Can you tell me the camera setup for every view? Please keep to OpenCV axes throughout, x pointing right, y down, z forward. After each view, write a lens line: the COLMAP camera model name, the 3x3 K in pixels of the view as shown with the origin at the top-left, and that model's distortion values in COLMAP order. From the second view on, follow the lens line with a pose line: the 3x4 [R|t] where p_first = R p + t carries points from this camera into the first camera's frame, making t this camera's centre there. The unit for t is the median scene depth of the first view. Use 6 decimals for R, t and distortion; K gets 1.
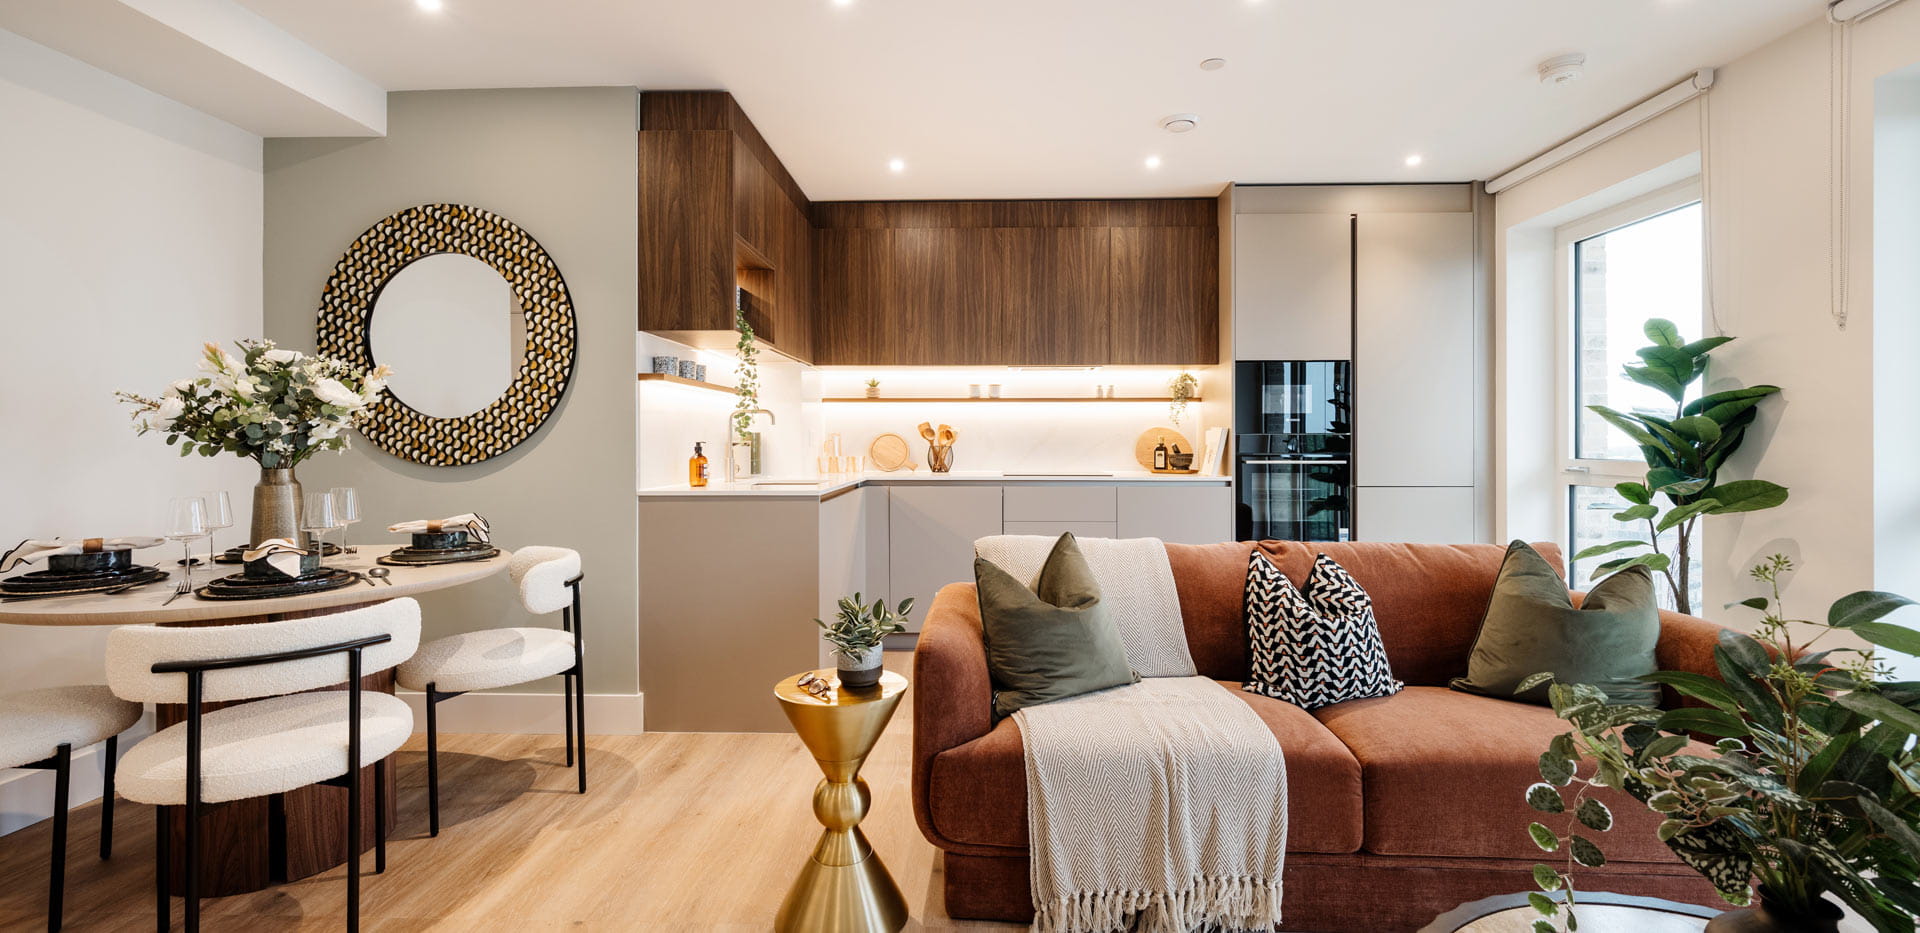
lens RADIAL K [[808.3, 0, 968.8], [0, 808.3, 441.2], [0, 0, 1]] dist [0.011072, 0.000131]
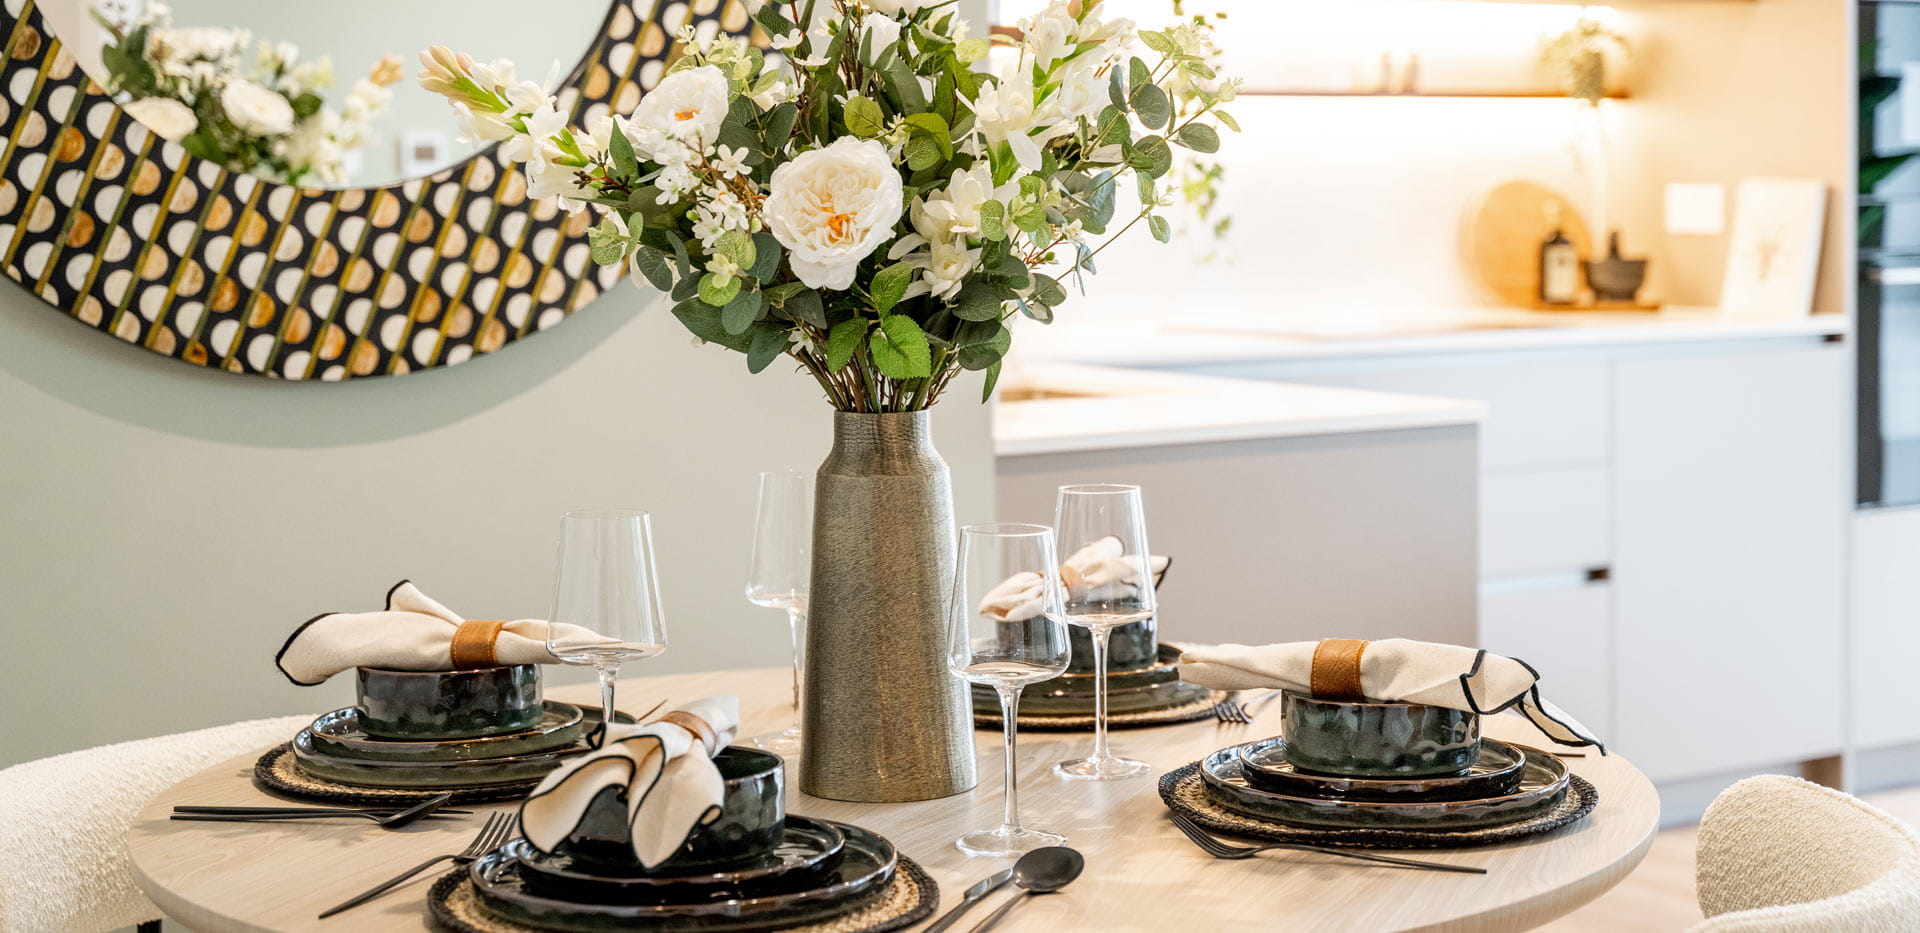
lens RADIAL K [[2957.9, 0, 972.2], [0, 2957.9, 466.7], [0, 0, 1]] dist [0.001866, 0.000000]
pose [[0.841897, -0.060478, 0.536239, -0.963506], [0.009722, 0.995239, 0.096981, -0.028812], [-0.539551, -0.076435, 0.838476, 0.137042]]
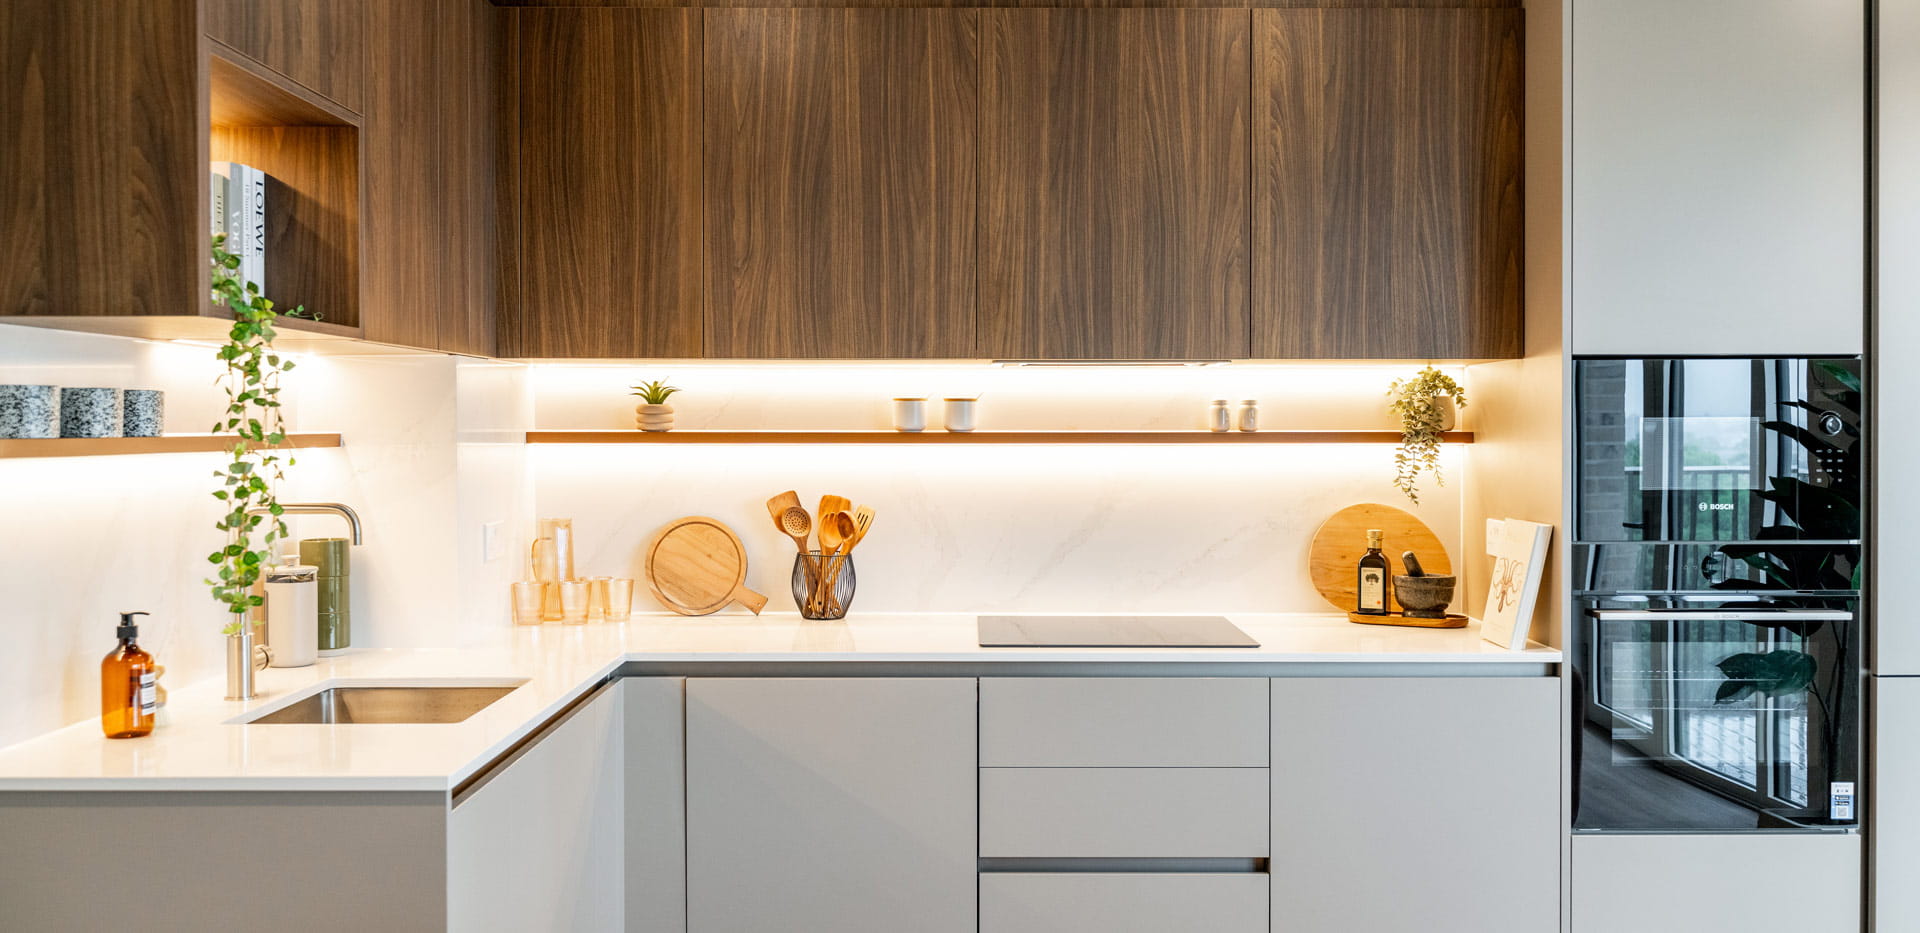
lens RADIAL K [[1677.6, 0, 962.6], [0, 1677.6, 447.7], [0, 0, 1]] dist [0.008169, -0.023967]
pose [[0.999697, -0.000176, 0.024610, 0.020327], [-0.000192, 0.999888, 0.014965, -0.090586], [-0.024610, -0.014965, 0.999585, 0.265914]]
